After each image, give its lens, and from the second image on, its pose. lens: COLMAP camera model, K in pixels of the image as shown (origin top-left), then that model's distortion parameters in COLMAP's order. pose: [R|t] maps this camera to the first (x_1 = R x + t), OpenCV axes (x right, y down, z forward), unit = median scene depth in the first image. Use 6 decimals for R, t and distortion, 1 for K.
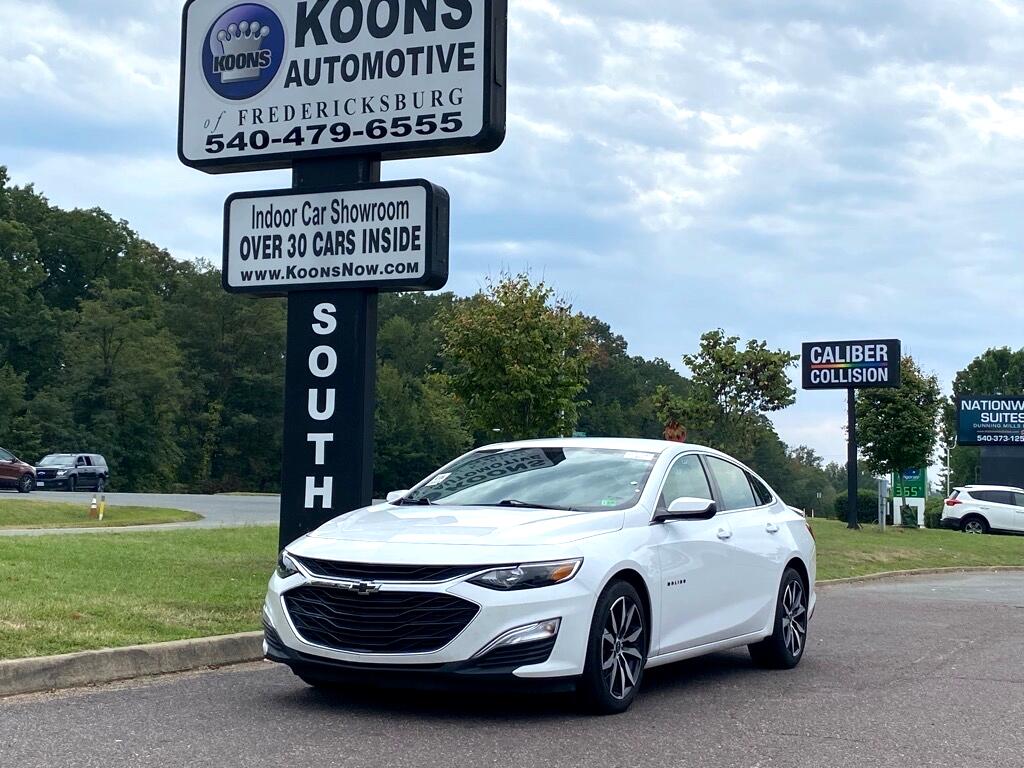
lens RADIAL K [[1622.4, 0, 515.3], [0, 1622.4, 355.5], [0, 0, 1]] dist [0.234231, -1.160770]
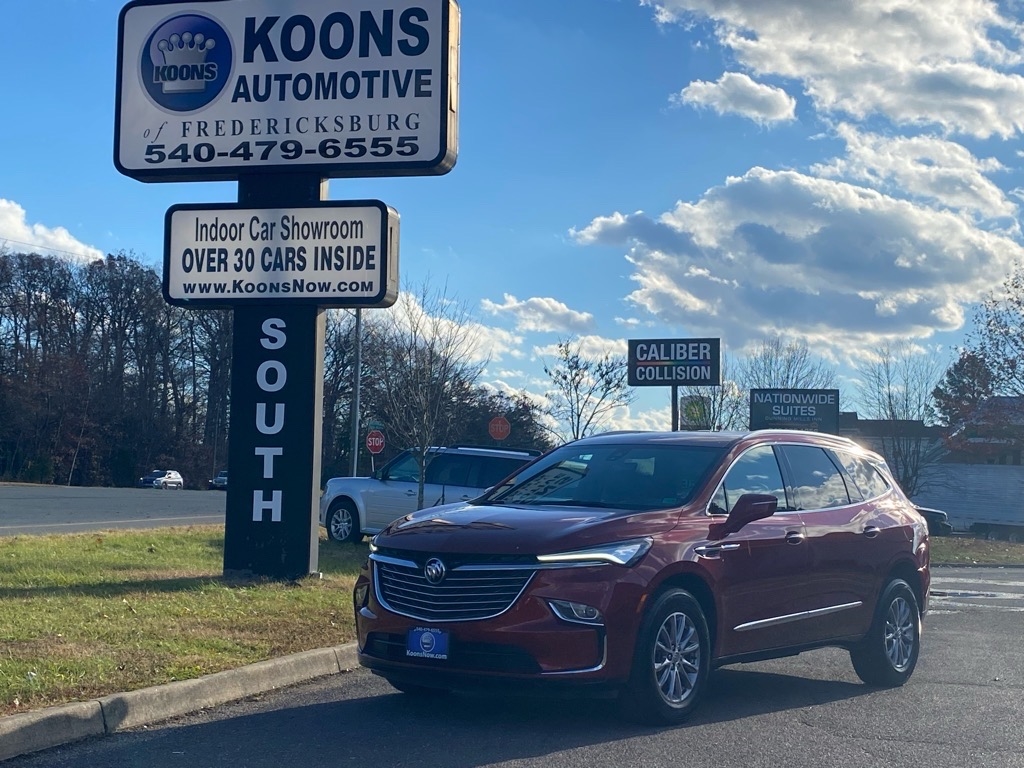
lens RADIAL K [[1736.2, 0, 539.2], [0, 1736.2, 342.0], [0, 0, 1]] dist [0.168902, -0.651747]
pose [[0.983309, 0.017817, 0.181069, -0.149525], [-0.019674, 0.999771, 0.008465, -0.029642], [-0.180877, -0.011886, 0.983434, -0.093182]]
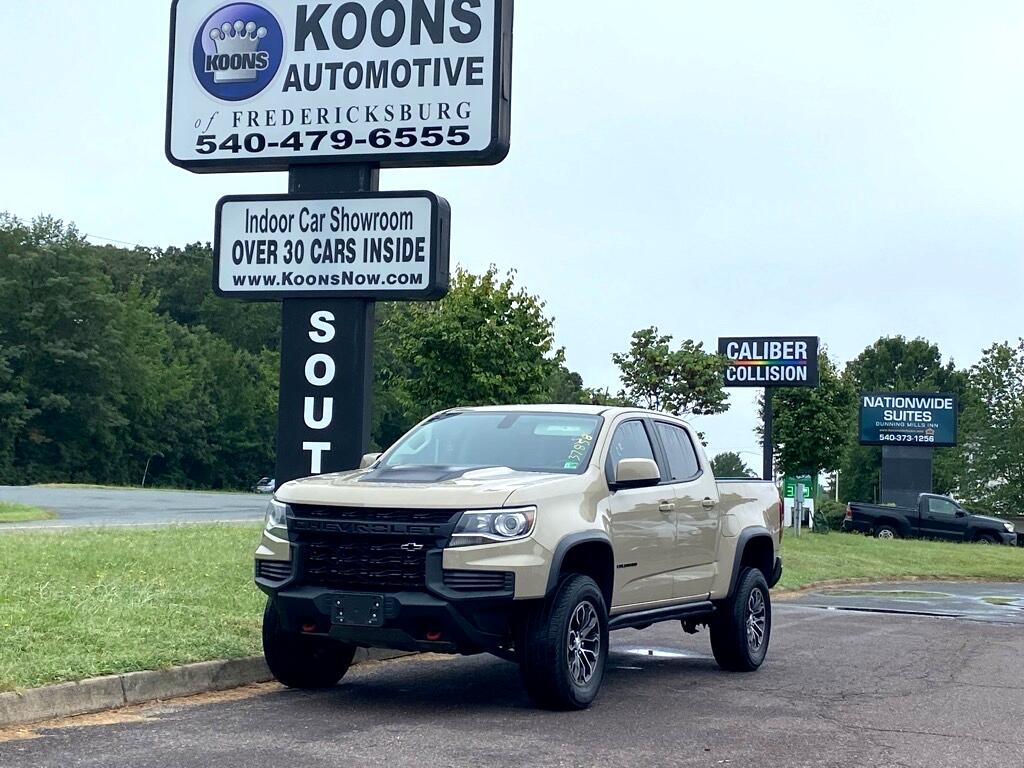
lens RADIAL K [[1895.0, 0, 511.6], [0, 1895.0, 345.4], [0, 0, 1]] dist [0.112825, -0.049021]
pose [[0.994003, 0.022597, 0.106991, -0.124981], [-0.023997, 0.999642, 0.011813, -0.027494], [-0.106685, -0.014309, 0.994190, -0.163231]]
